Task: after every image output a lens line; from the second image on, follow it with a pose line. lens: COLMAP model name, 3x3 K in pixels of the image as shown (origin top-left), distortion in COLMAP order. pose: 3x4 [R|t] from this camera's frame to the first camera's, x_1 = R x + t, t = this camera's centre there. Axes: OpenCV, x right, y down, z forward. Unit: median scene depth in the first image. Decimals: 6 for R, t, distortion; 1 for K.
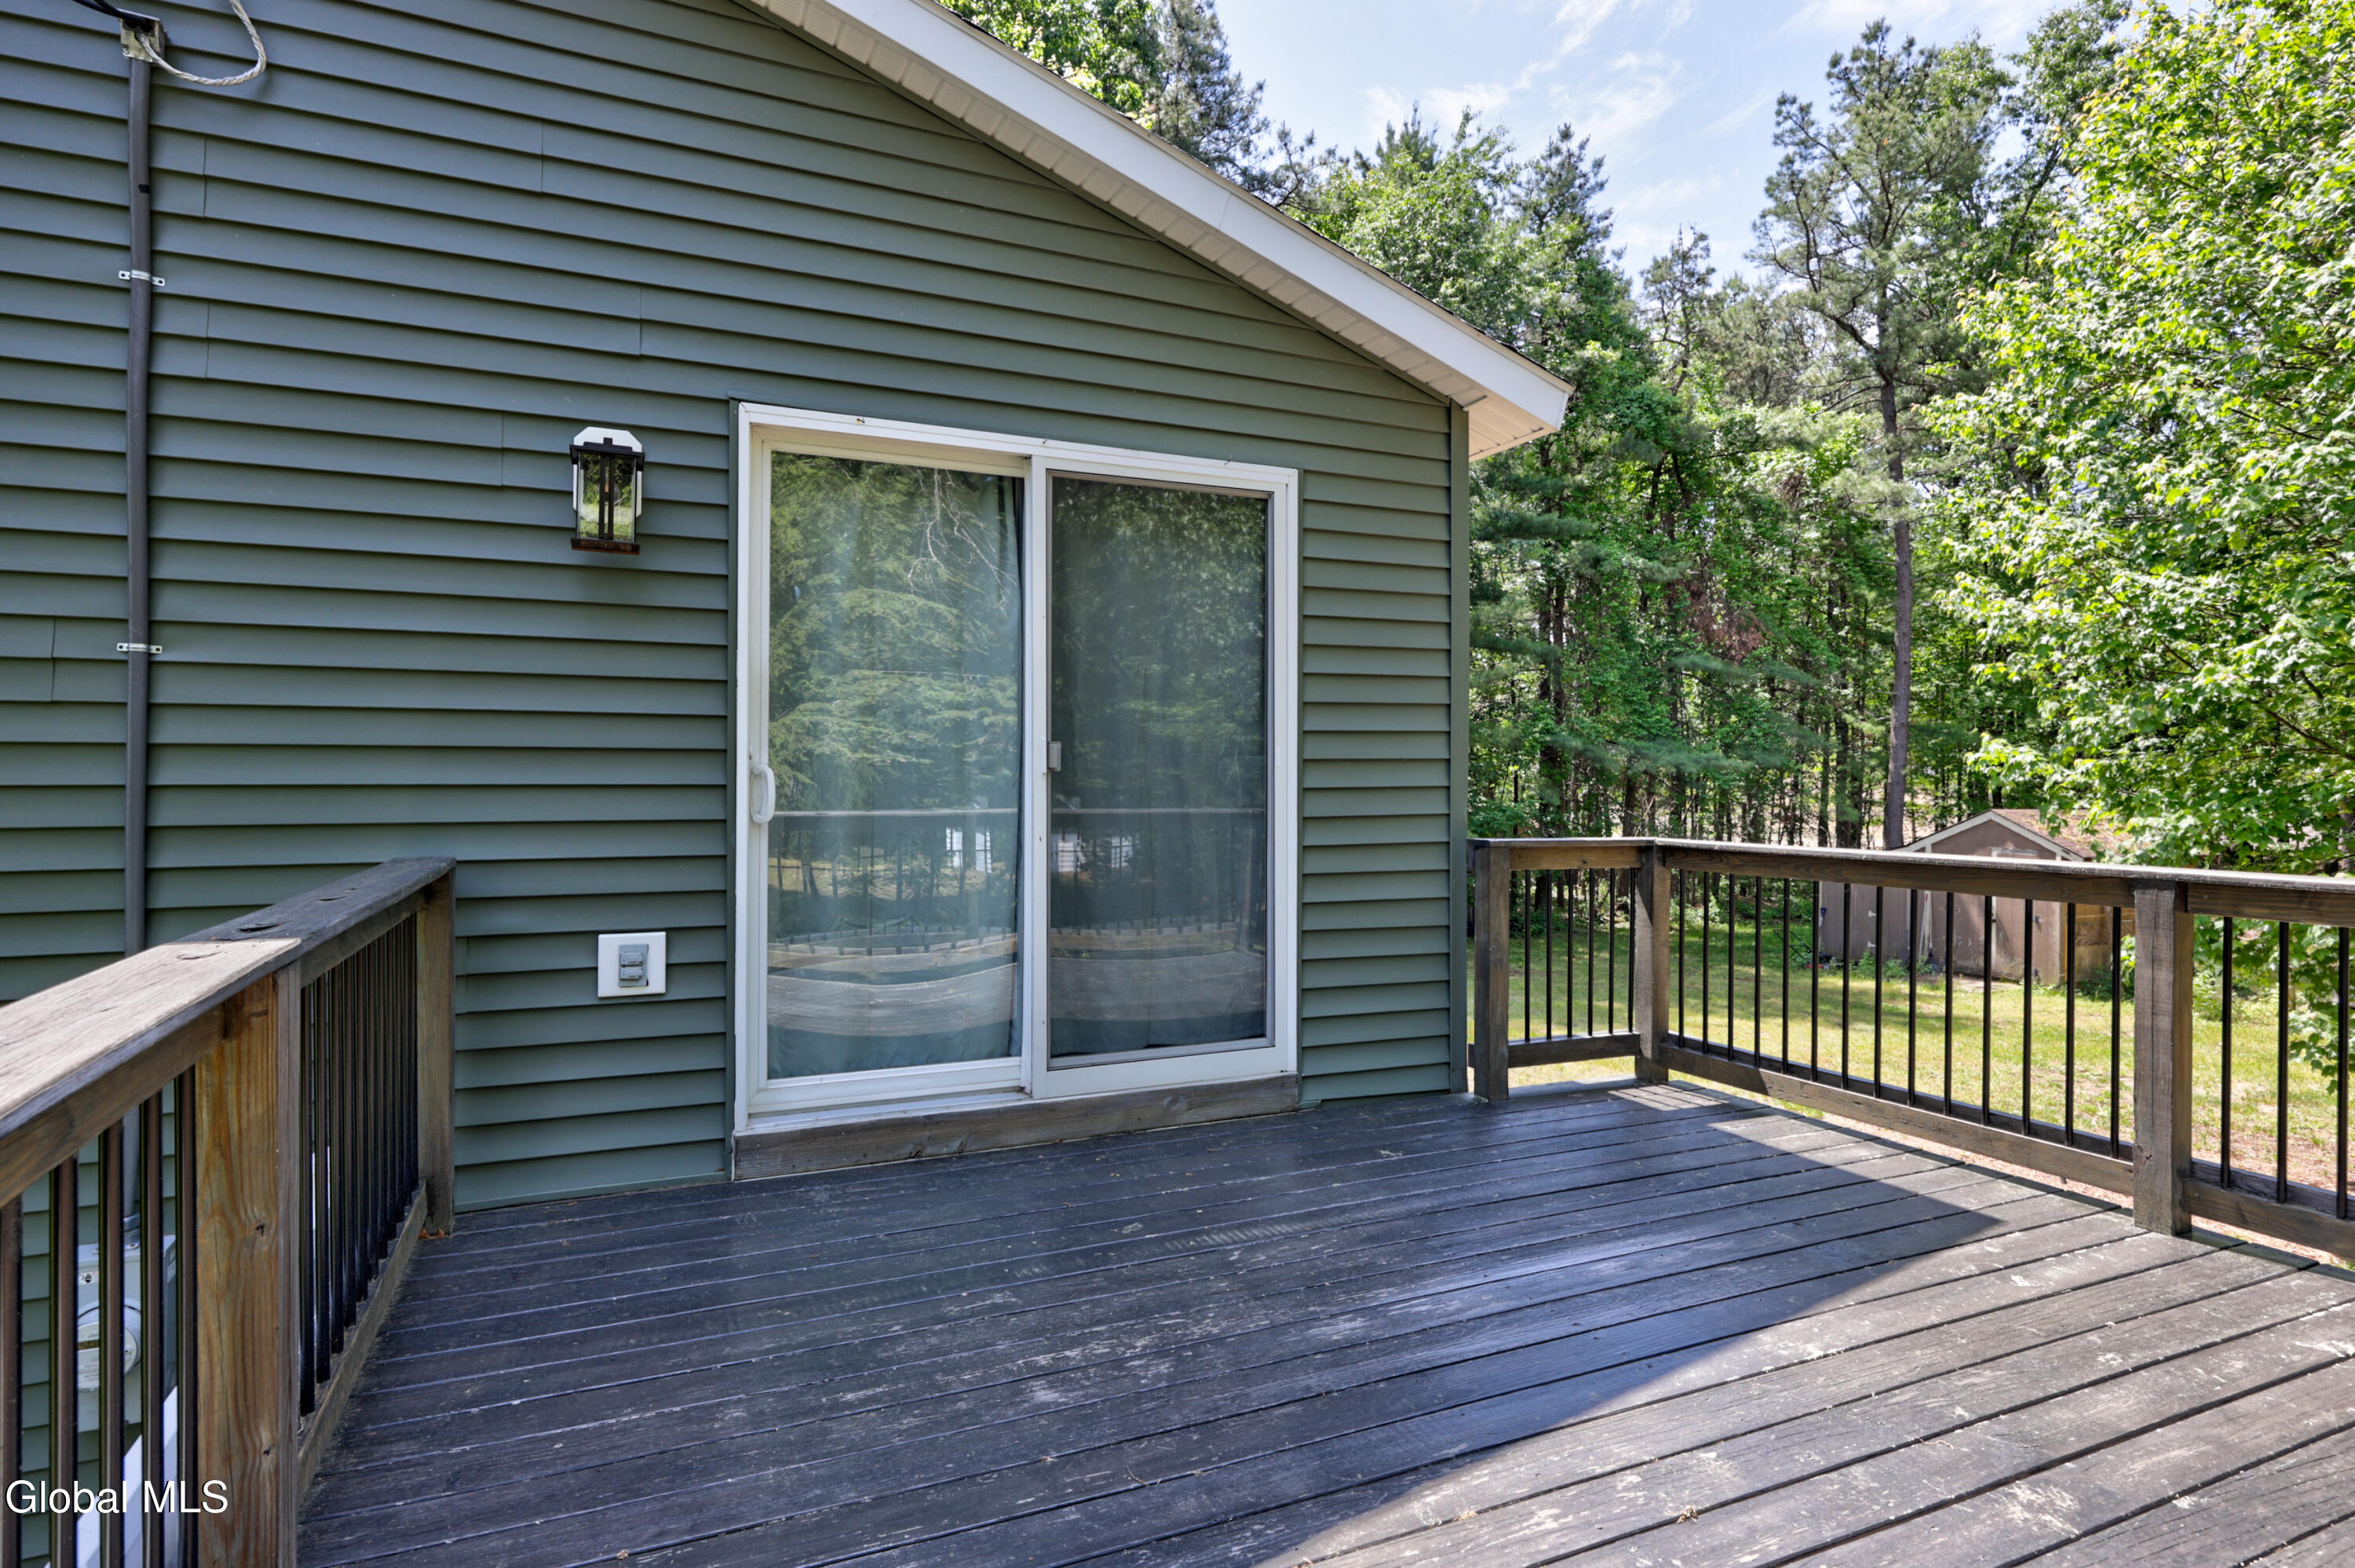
lens RADIAL K [[1275.3, 0, 1180.5], [0, 1275.3, 783.6], [0, 0, 1]] dist [0.003088, -0.000452]
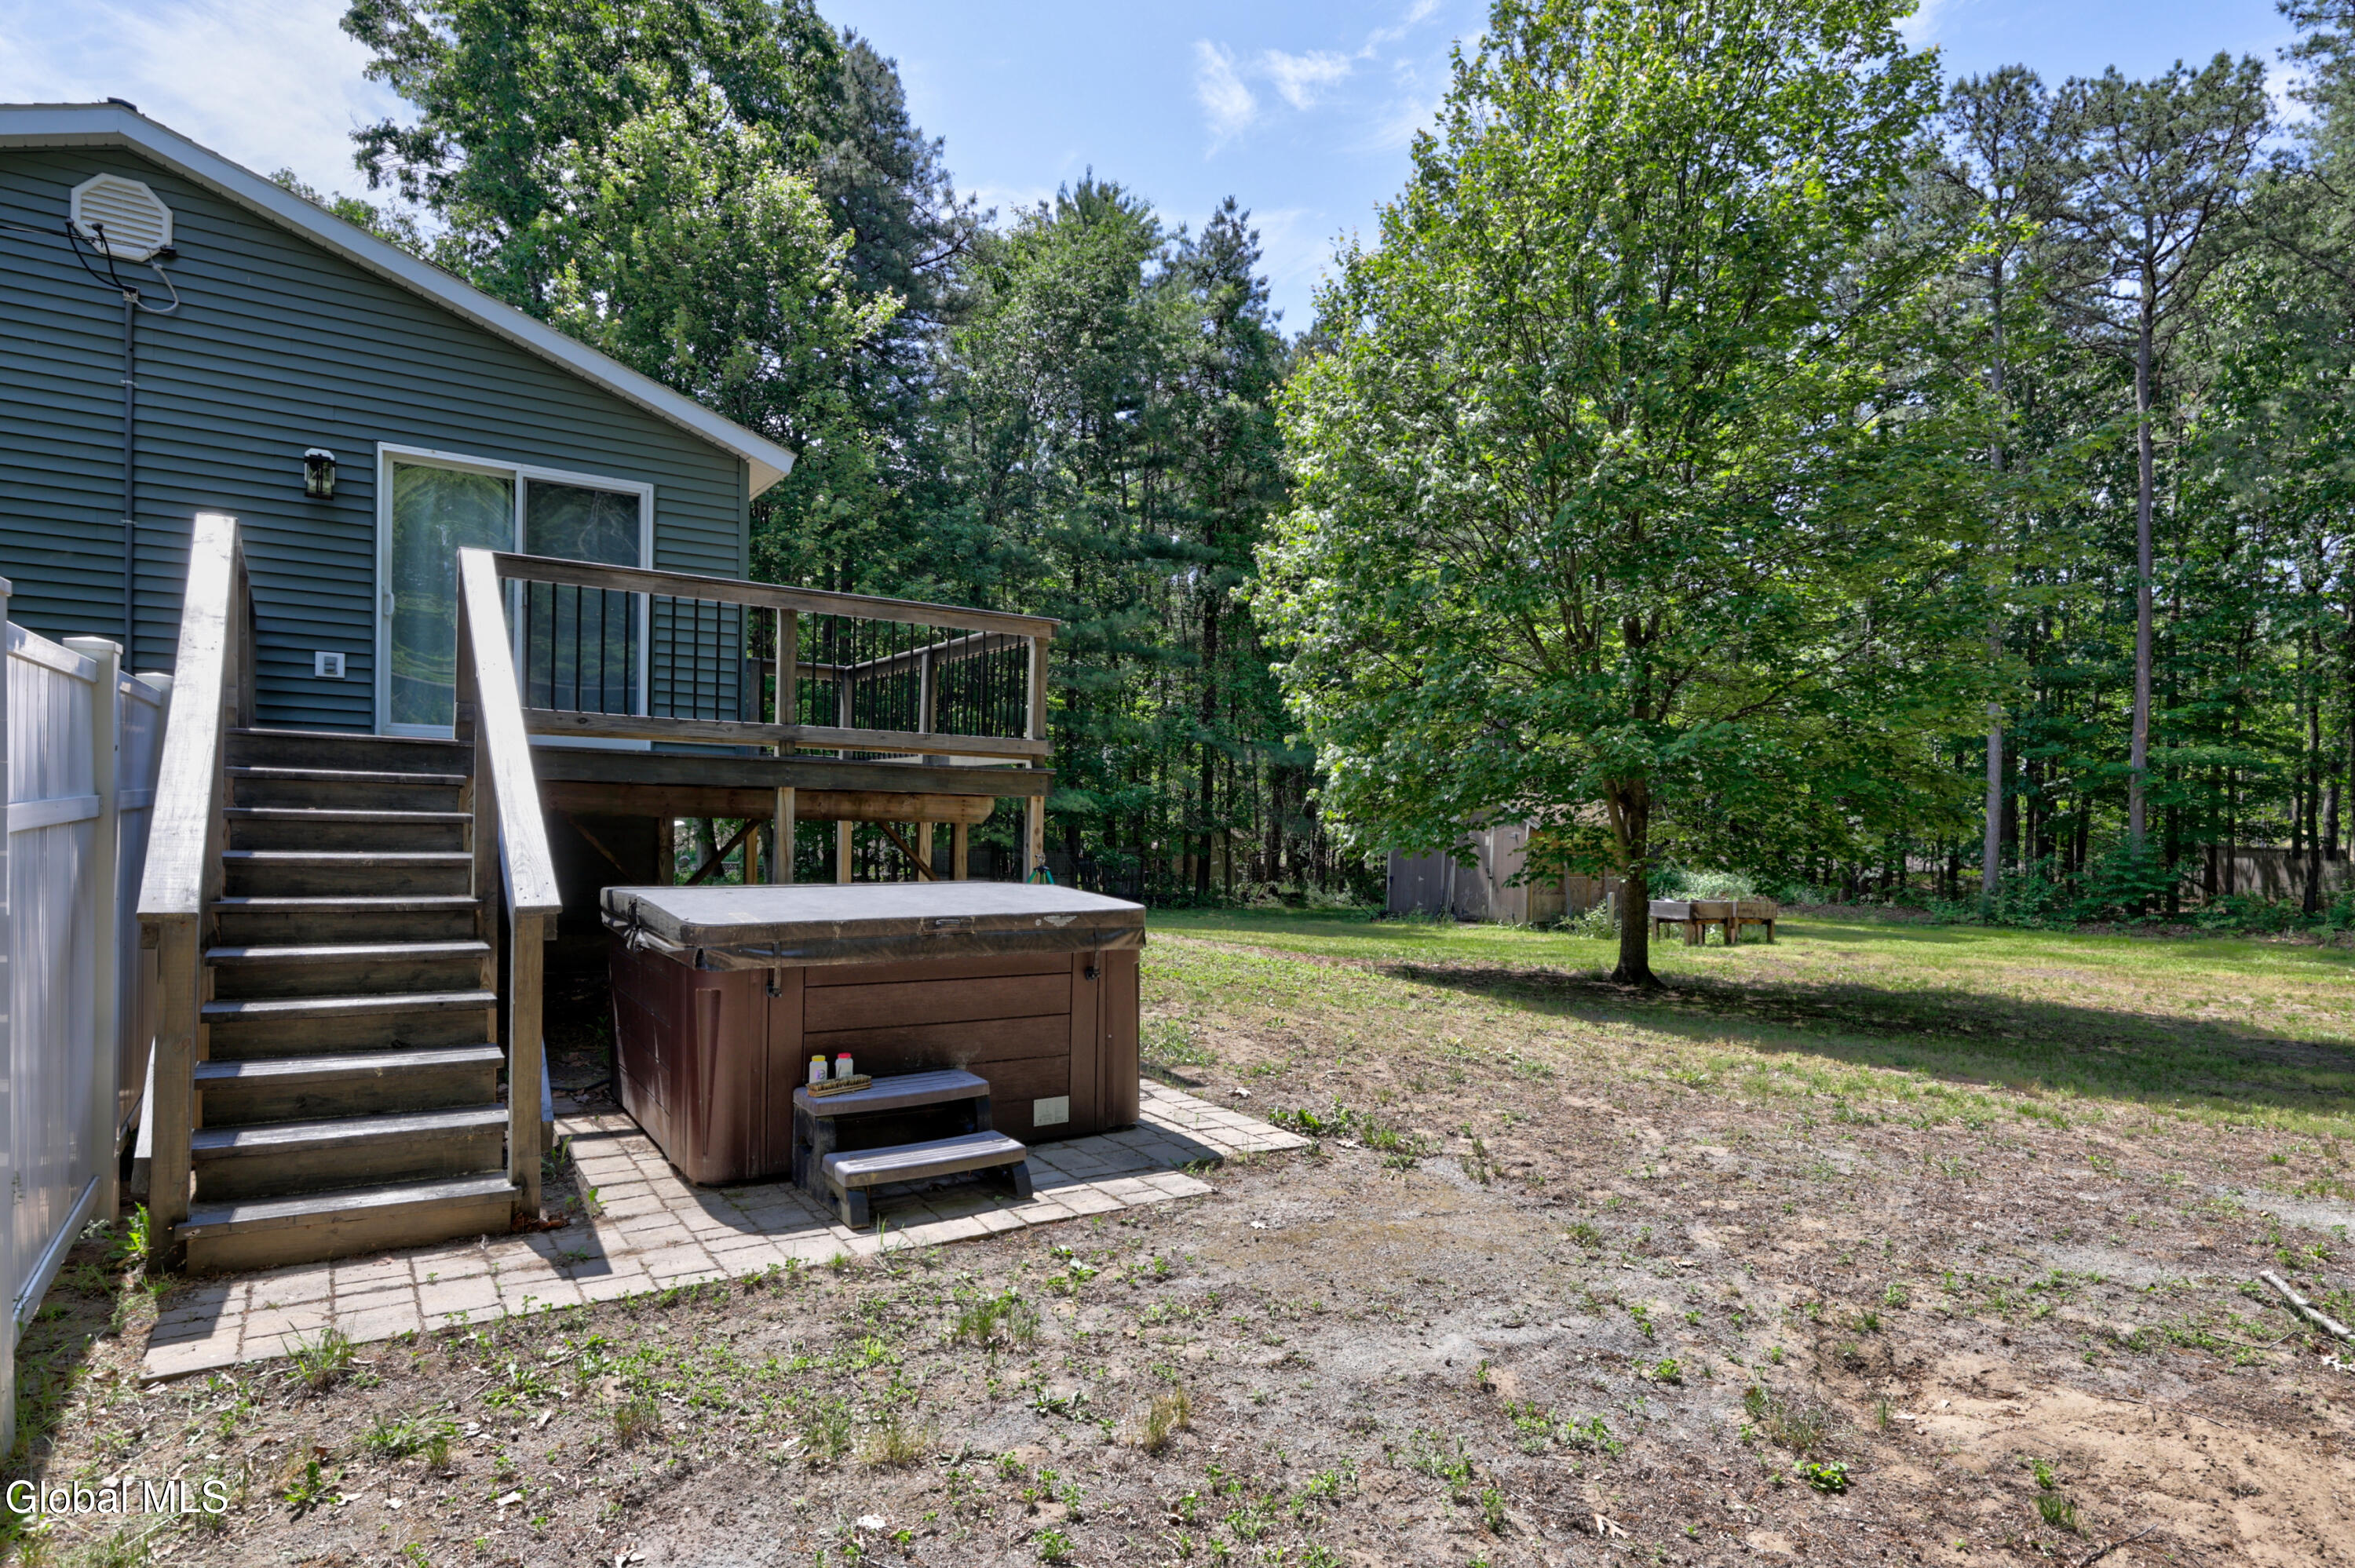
lens RADIAL K [[1275.3, 0, 1160.2], [0, 1275.3, 848.1], [0, 0, 1]] dist [0.003088, -0.000452]
pose [[0.984399, 0.014991, 0.175311, 0.636703], [-0.020707, 0.999310, 0.030821, 0.334592], [-0.174728, -0.033970, 0.984031, -1.517239]]
